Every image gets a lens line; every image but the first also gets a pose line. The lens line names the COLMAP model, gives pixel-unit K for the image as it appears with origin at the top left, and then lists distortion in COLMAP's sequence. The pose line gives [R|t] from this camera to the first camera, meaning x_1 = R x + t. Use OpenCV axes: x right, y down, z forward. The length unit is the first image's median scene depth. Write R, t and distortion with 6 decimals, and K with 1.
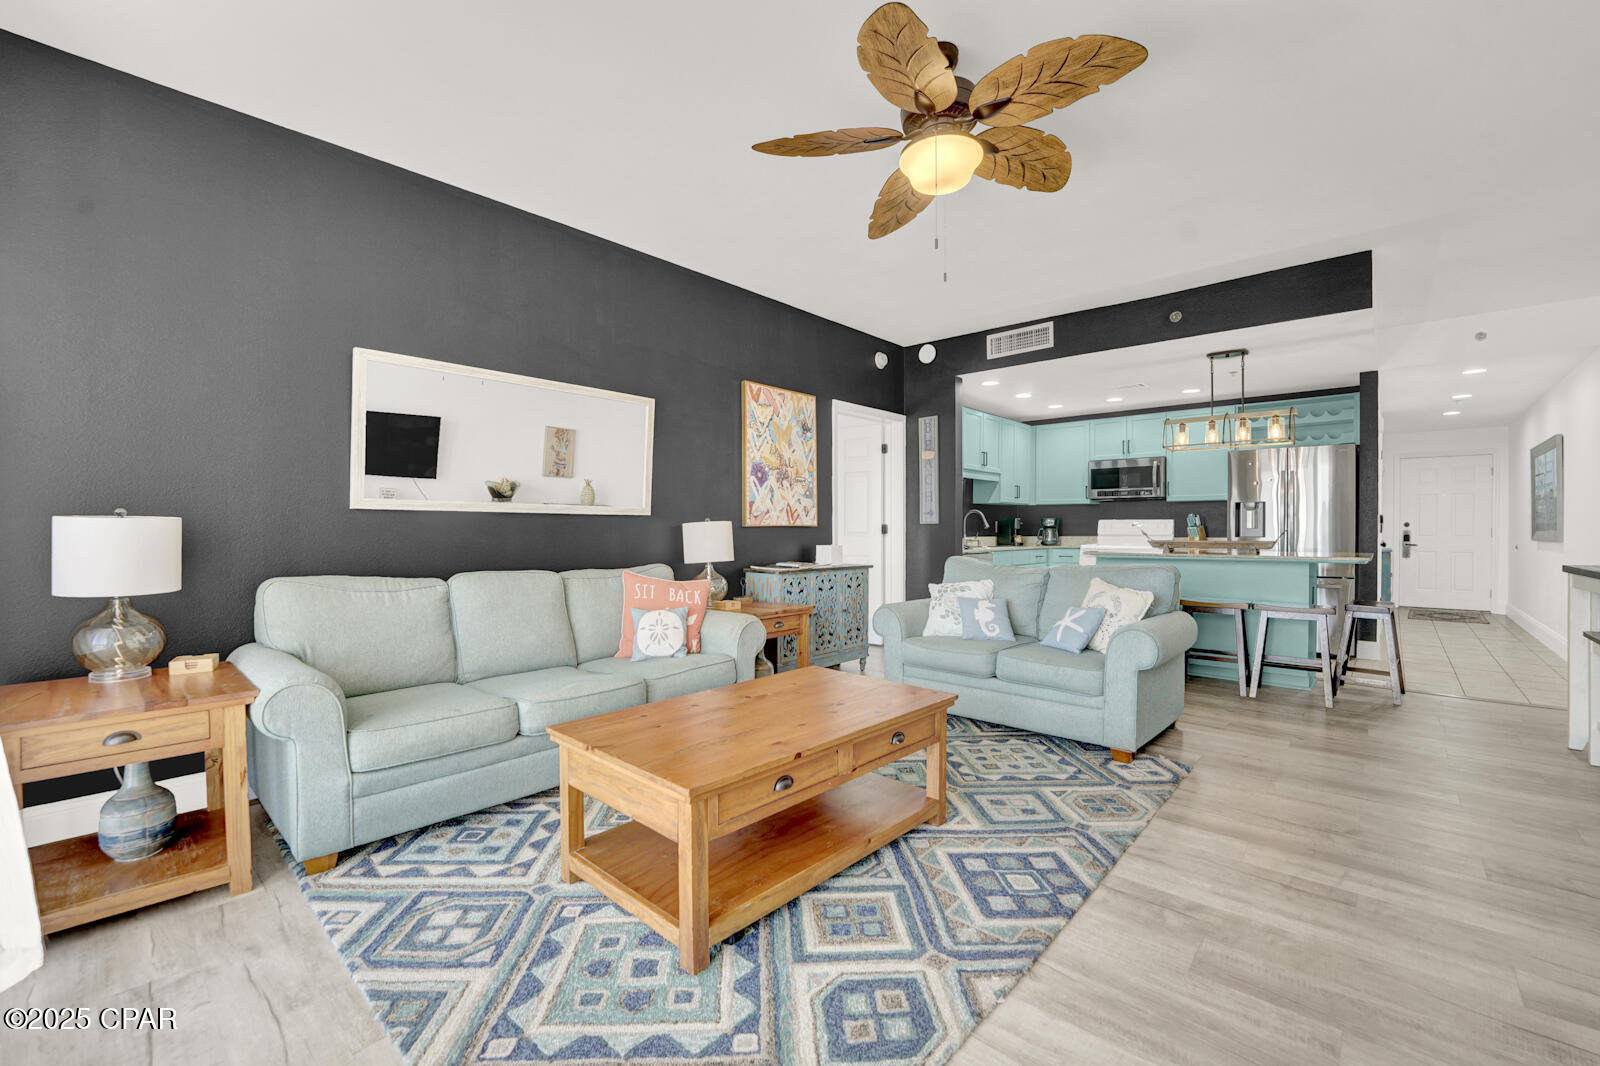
lens RADIAL K [[670.7, 0, 800.3], [0, 670.7, 537.5], [0, 0, 1]] dist [-0.025817, 0.000637]
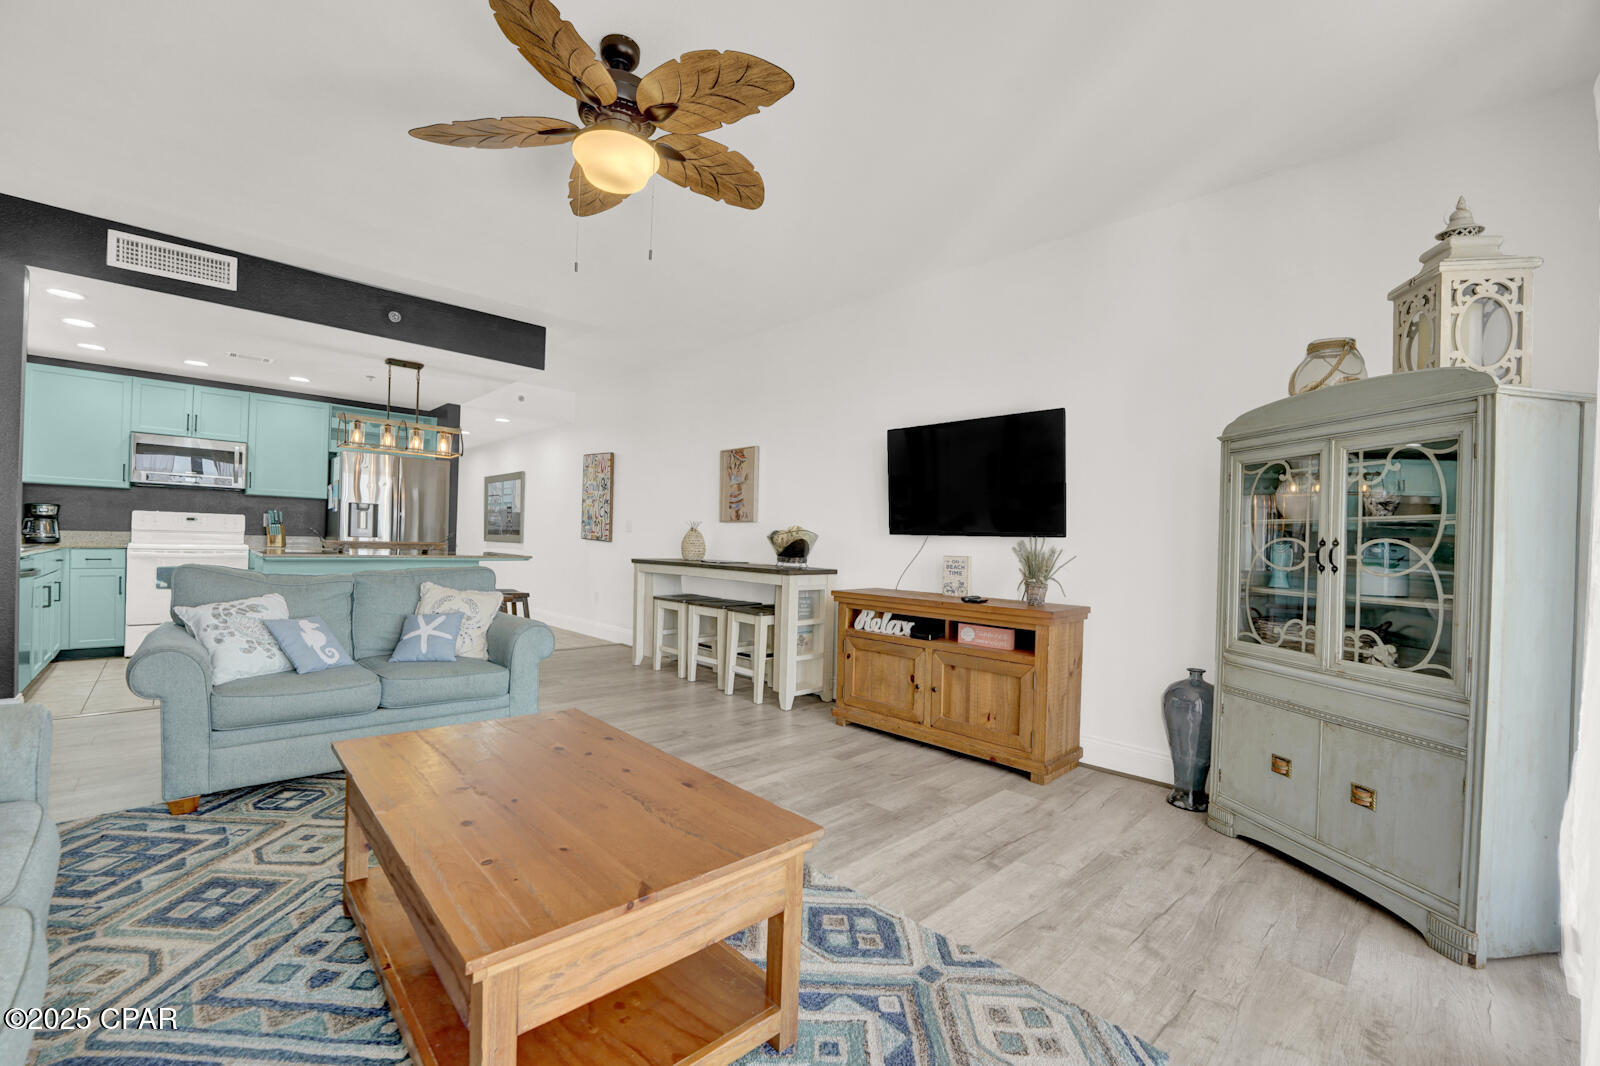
lens RADIAL K [[654.1, 0, 790.5], [0, 654.1, 546.1], [0, 0, 1]] dist [-0.033753, 0.006189]
pose [[0.073035, -0.002704, 0.997326, -0.301618], [-0.017909, 0.999832, 0.004022, -0.002879], [-0.997169, -0.018155, 0.072974, 0.281489]]
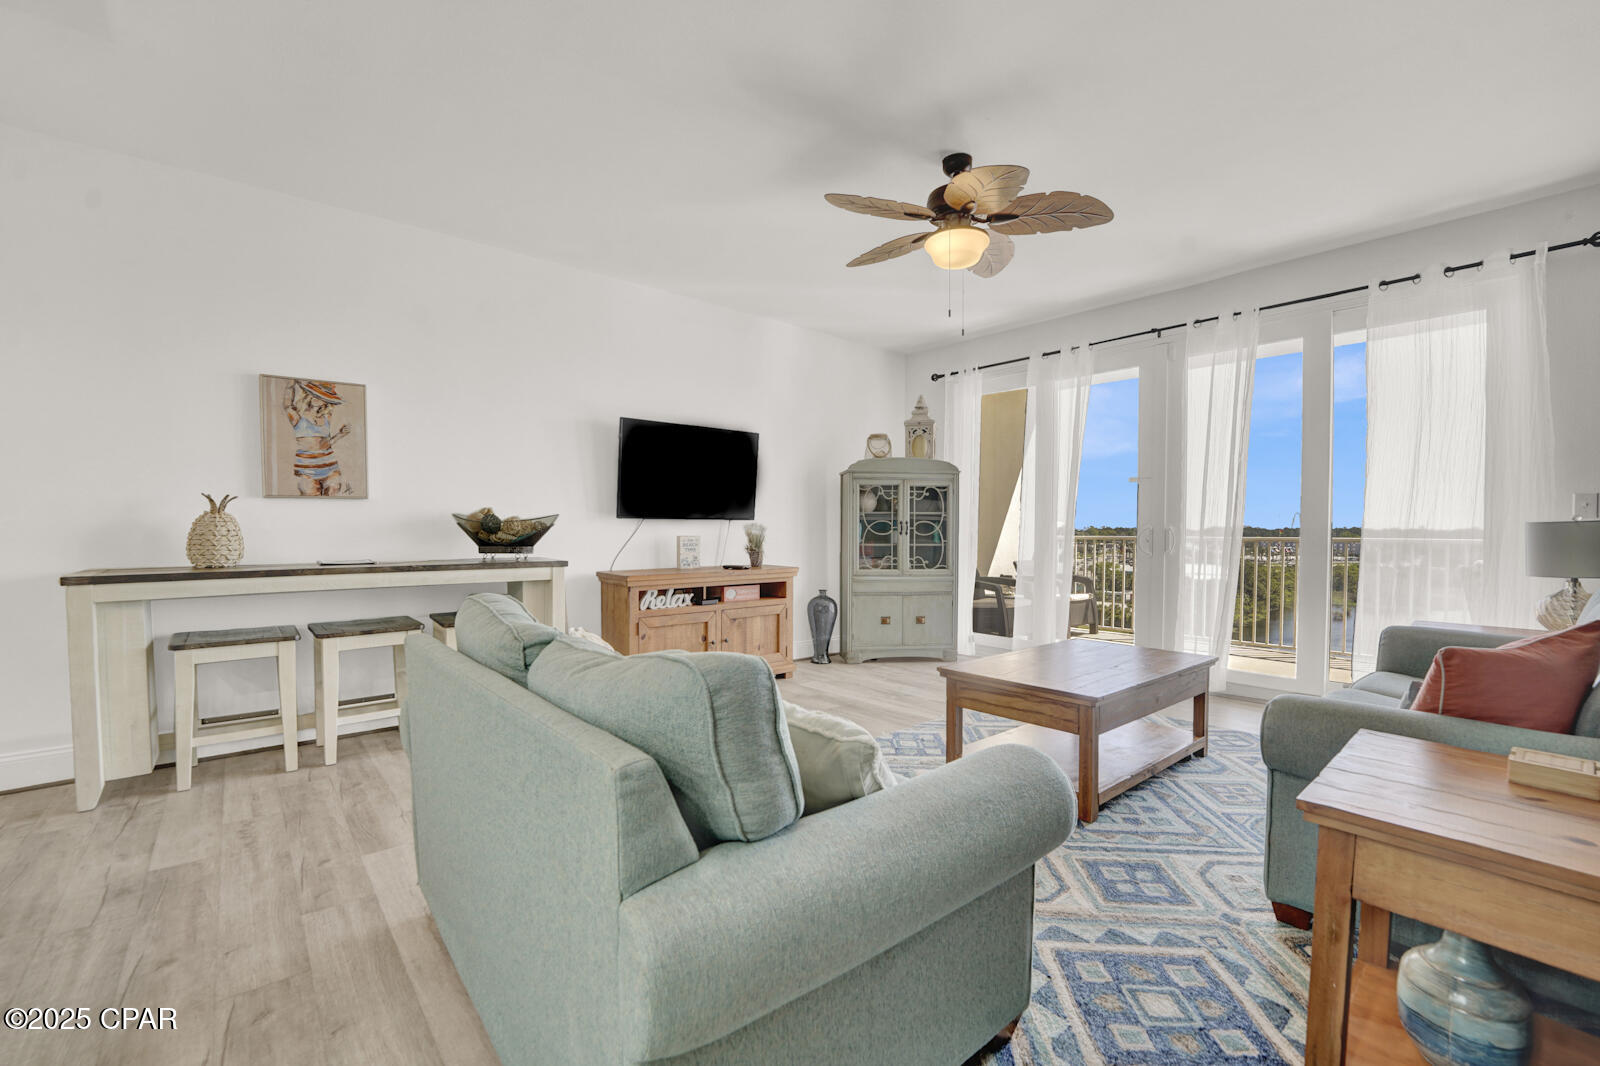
lens RADIAL K [[663.3, 0, 795.0], [0, 663.3, 542.4], [0, 0, 1]] dist [-0.035395, 0.006772]
pose [[-0.991514, -0.002603, 0.129976, 0.149766], [0.001571, 0.999487, 0.031996, -0.011504], [-0.129992, 0.031928, -0.991001, 0.985887]]
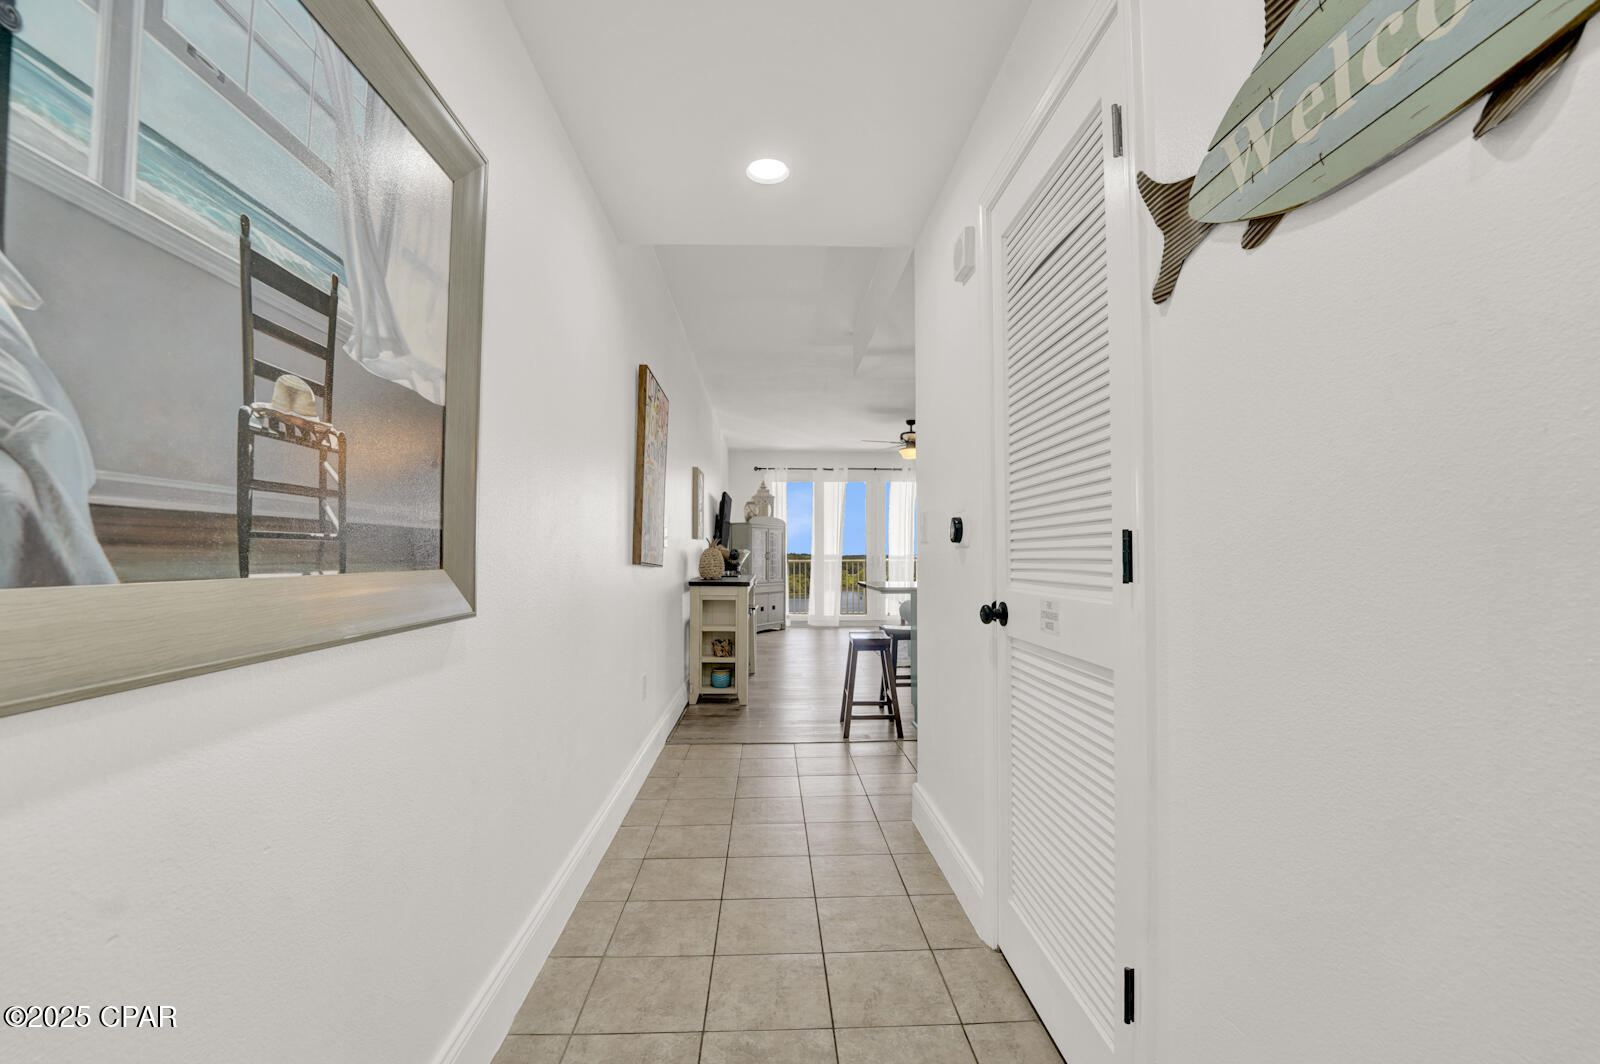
lens RADIAL K [[672.9, 0, 794.9], [0, 672.9, 537.3], [0, 0, 1]] dist [-0.025012, 0.000653]
pose [[-0.716917, -0.019190, -0.696895, 1.316726], [-0.008291, 0.999785, -0.019002, -0.018839], [0.697110, -0.007845, -0.716922, 1.314489]]
